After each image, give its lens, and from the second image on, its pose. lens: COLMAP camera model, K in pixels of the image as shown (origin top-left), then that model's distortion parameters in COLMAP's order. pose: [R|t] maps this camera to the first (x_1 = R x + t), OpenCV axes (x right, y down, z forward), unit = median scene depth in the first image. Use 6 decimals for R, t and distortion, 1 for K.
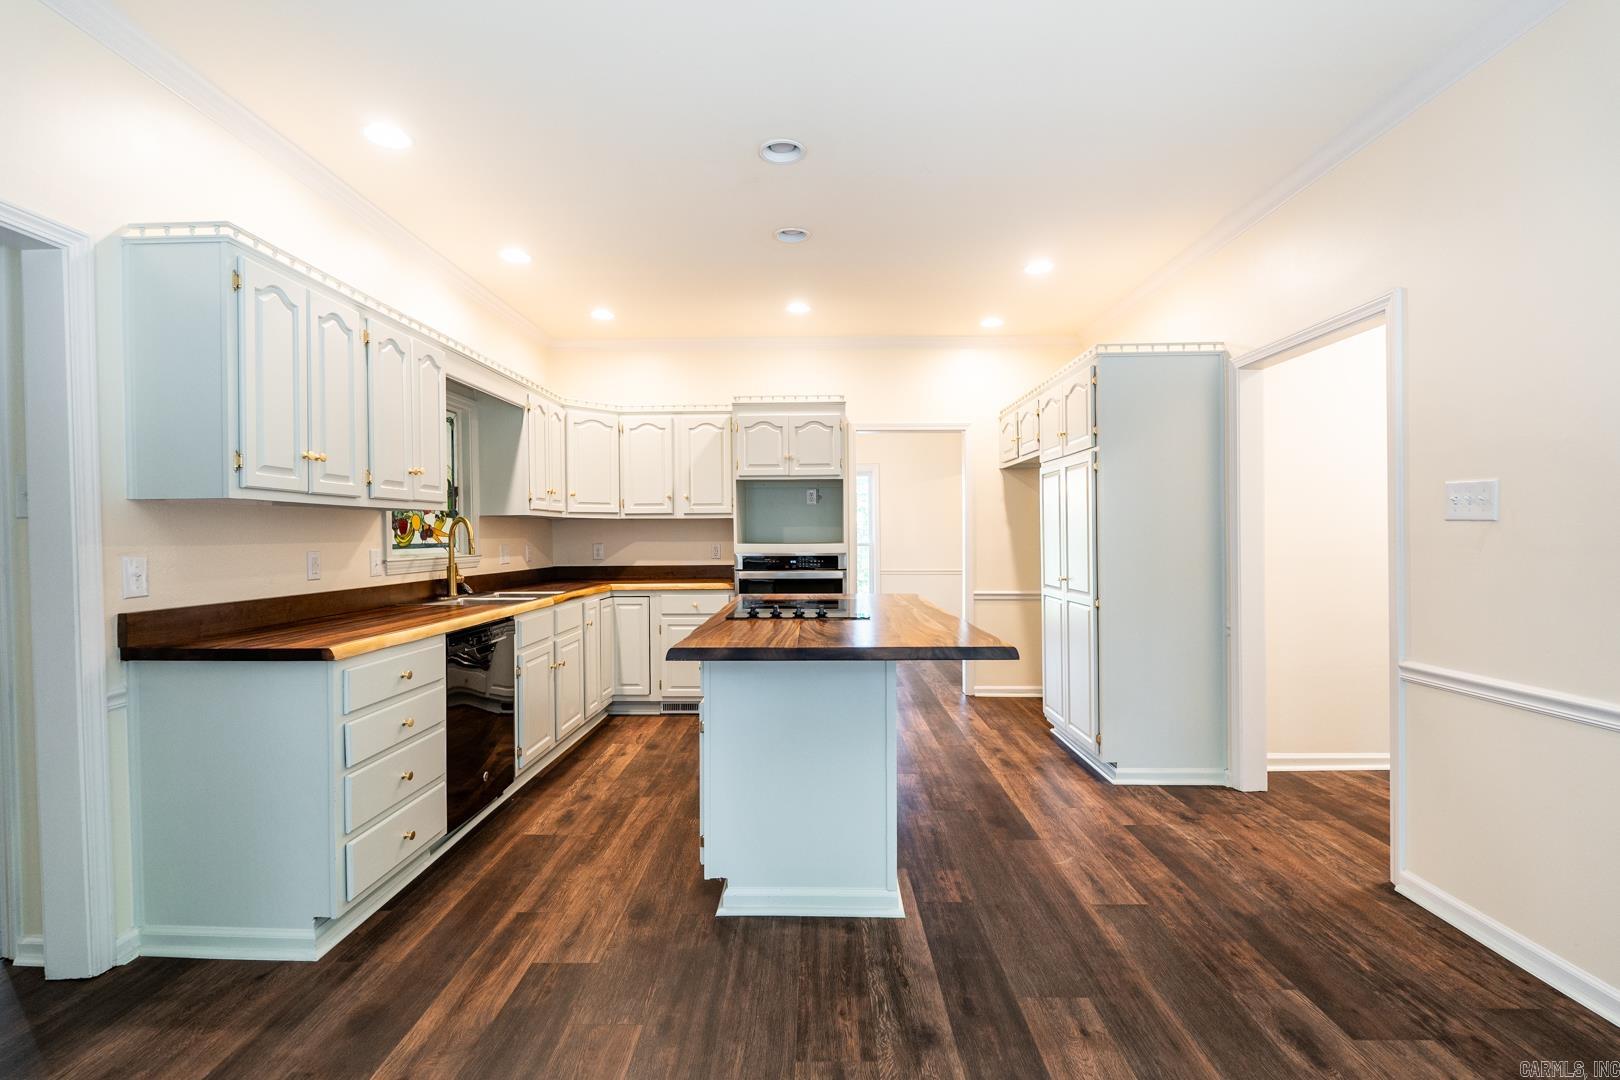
lens RADIAL K [[712.5, 0, 808.3], [0, 712.5, 544.5], [0, 0, 1]] dist [-0.005267, 0.001599]
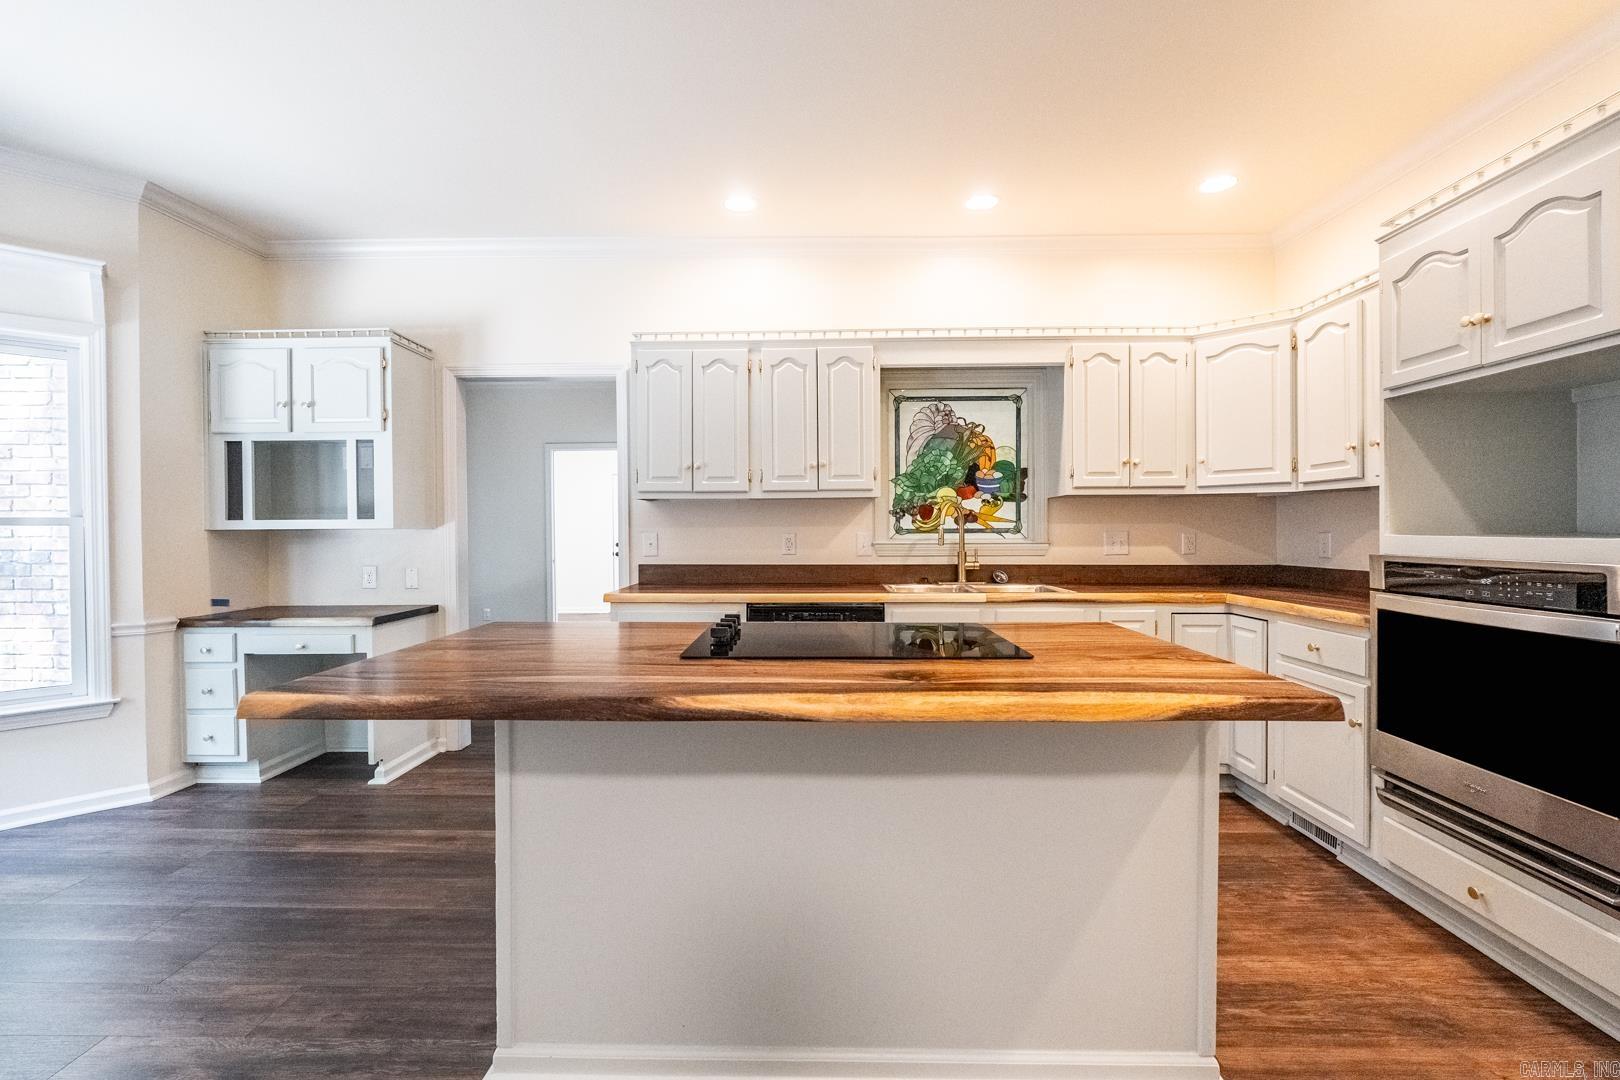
lens RADIAL K [[712.5, 0, 807.7], [0, 712.5, 543.7], [0, 0, 1]] dist [-0.005267, 0.001599]
pose [[-0.006709, 0.025190, -0.999660, 0.450411], [-0.008940, 0.999641, 0.025249, -0.003470], [0.999938, 0.009106, -0.006481, 0.748062]]
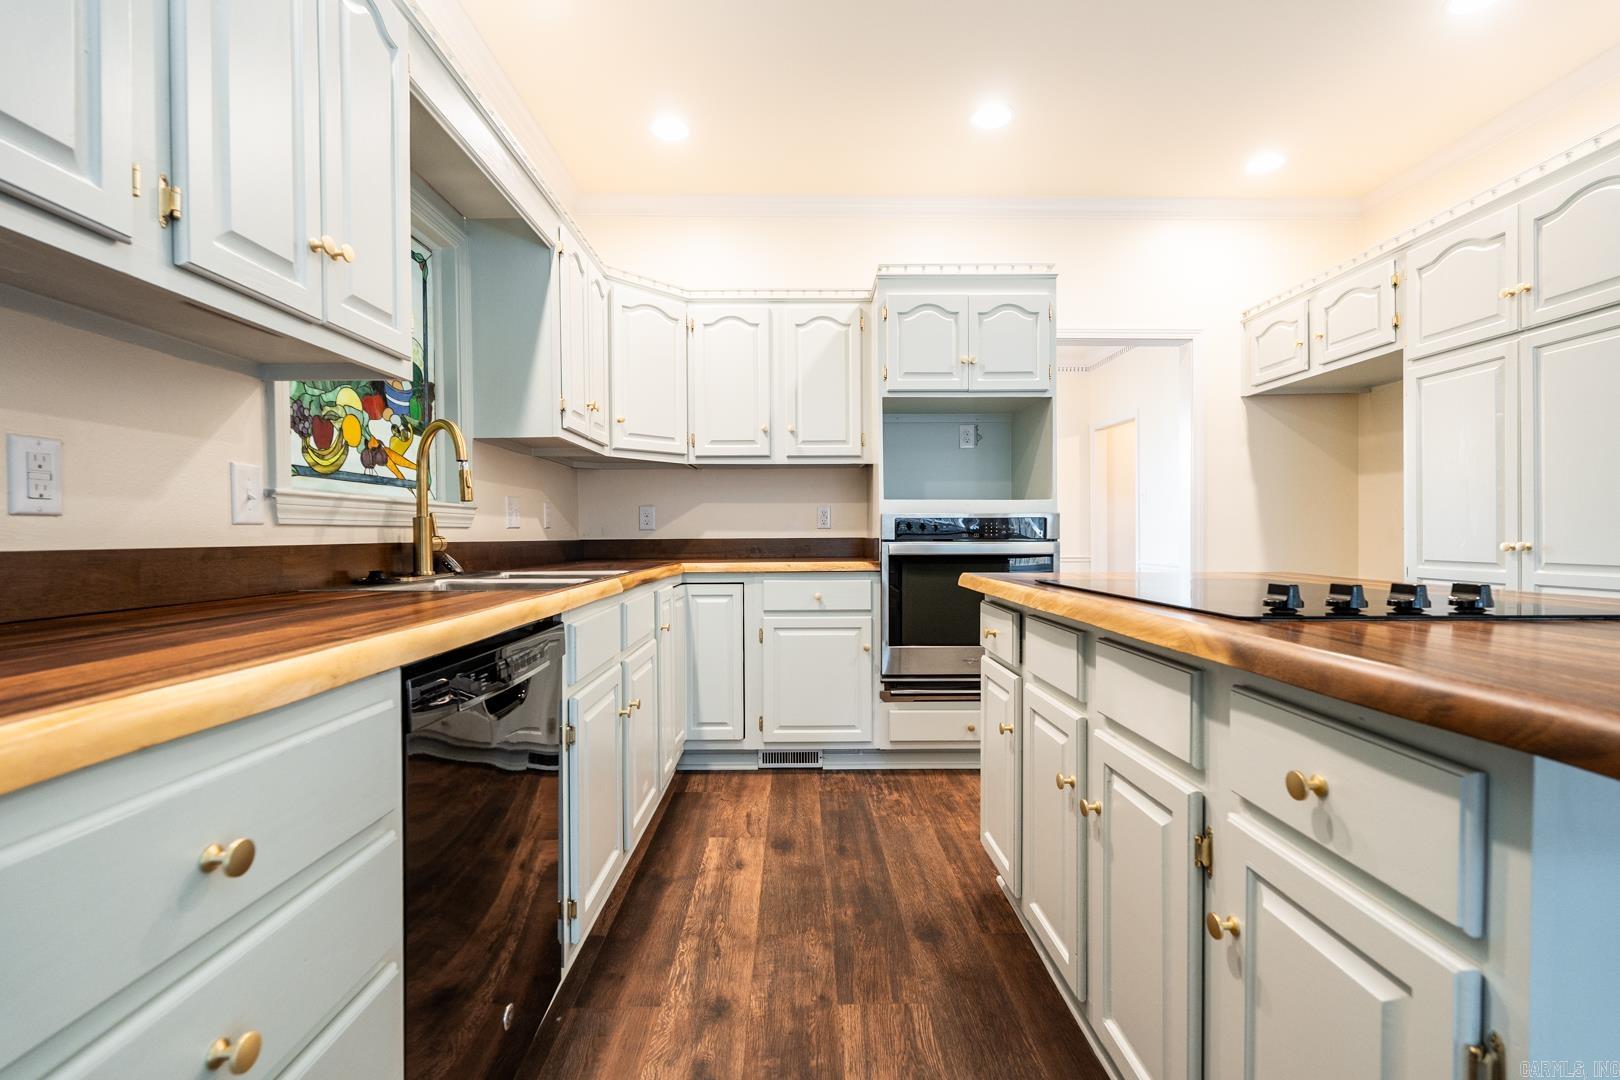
lens RADIAL K [[712.5, 0, 807.0], [0, 712.5, 543.2], [0, 0, 1]] dist [-0.005267, 0.001599]
pose [[0.999602, 0.000431, 0.028214, -0.223760], [-0.000448, 1.000000, 0.000597, 0.045442], [-0.028213, -0.000609, 0.999602, 0.449348]]
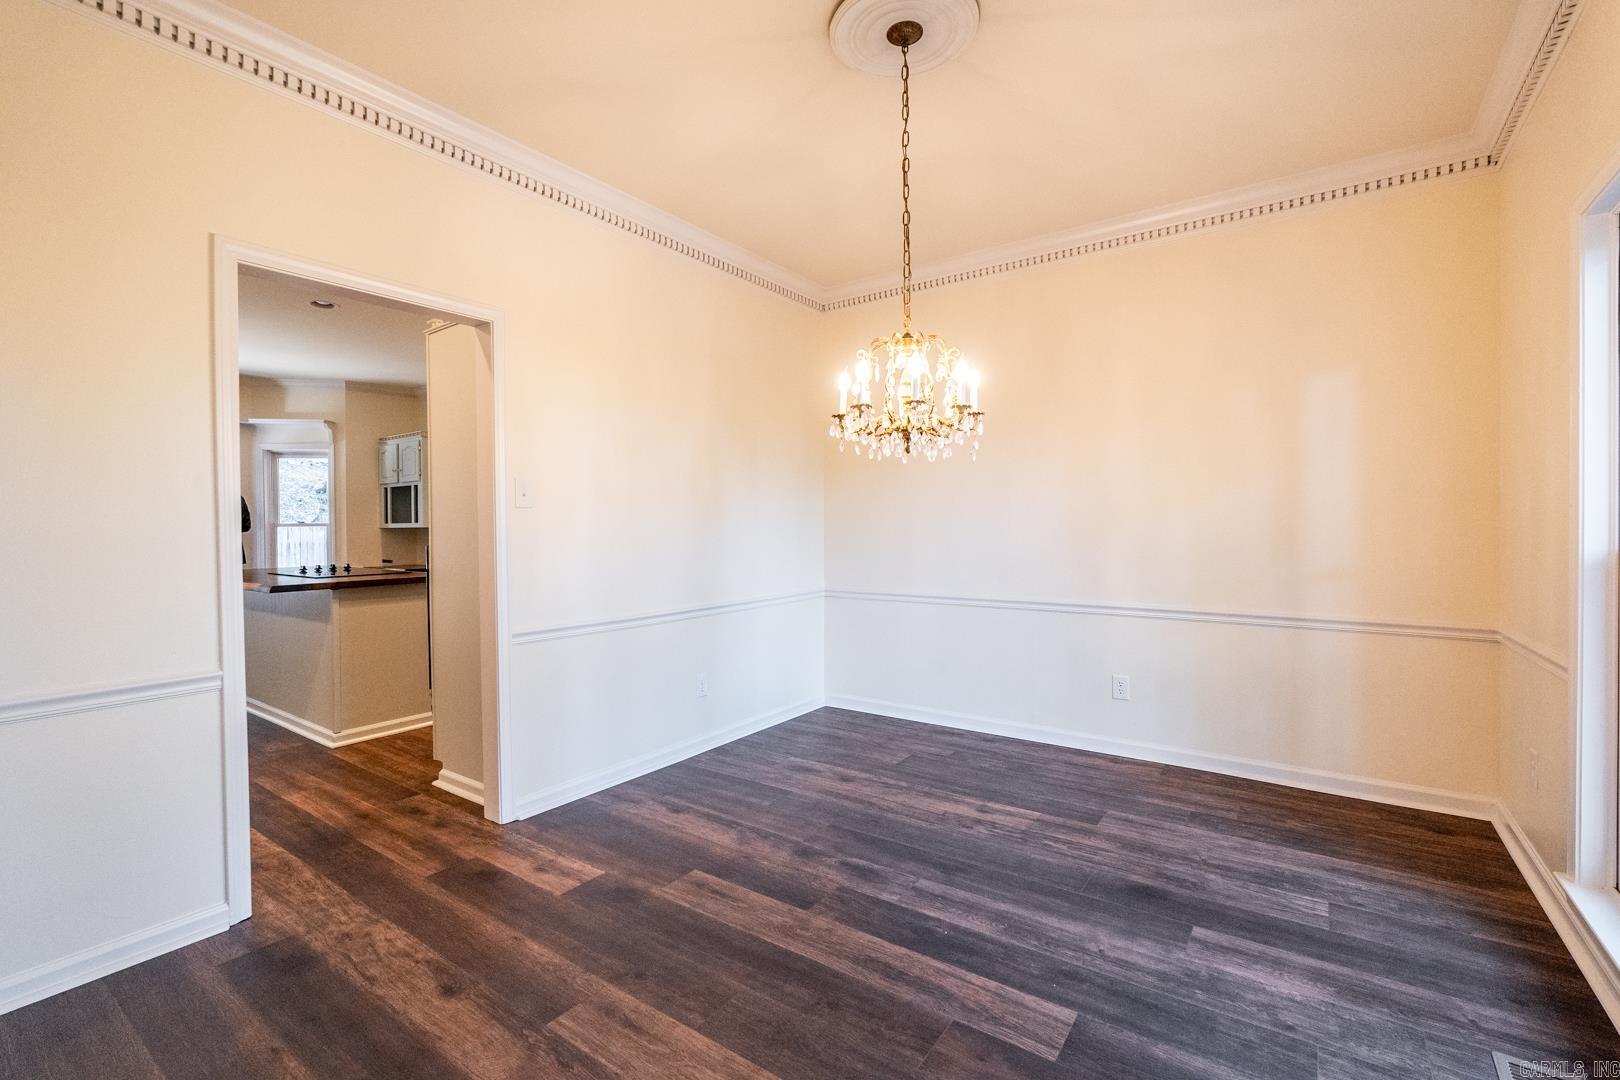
lens RADIAL K [[712.5, 0, 765.1], [0, 712.5, 528.8], [0, 0, 1]] dist [-0.005267, 0.001599]
pose [[-0.594468, 0.005917, -0.804098, 0.475247], [-0.007789, 0.999884, 0.013116, -0.010953], [0.804082, 0.014061, -0.594352, 1.254982]]
